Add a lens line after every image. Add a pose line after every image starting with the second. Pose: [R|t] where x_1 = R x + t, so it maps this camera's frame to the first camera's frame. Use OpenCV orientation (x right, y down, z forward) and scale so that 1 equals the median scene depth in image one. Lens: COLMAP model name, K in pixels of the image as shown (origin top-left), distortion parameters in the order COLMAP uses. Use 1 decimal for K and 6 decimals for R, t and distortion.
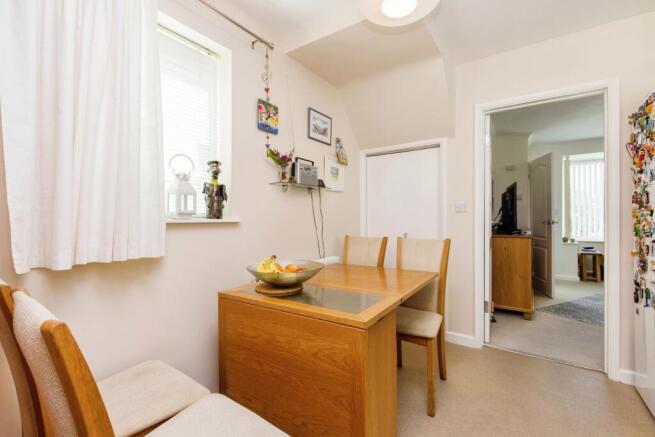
lens RADIAL K [[292.0, 0, 327.7], [0, 292.0, 213.1], [0, 0, 1]] dist [0.002514, -0.000746]
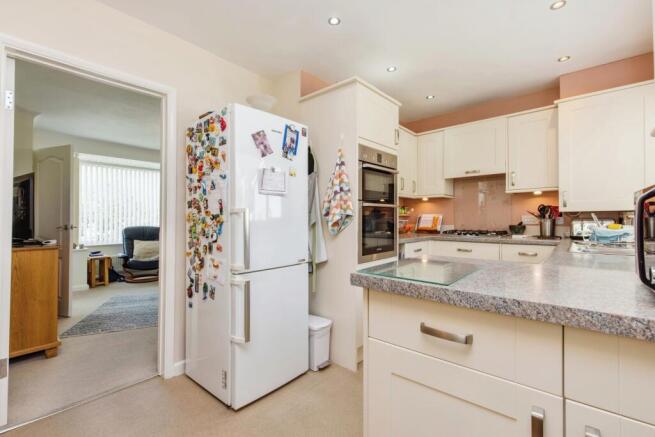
lens RADIAL K [[292.0, 0, 329.4], [0, 292.0, 216.7], [0, 0, 1]] dist [0.002514, -0.000746]
pose [[0.101319, 0.009018, 0.994813, -0.000139], [-0.008127, 0.999933, -0.008237, 0.002924], [-0.994821, -0.007250, 0.101385, 0.351330]]
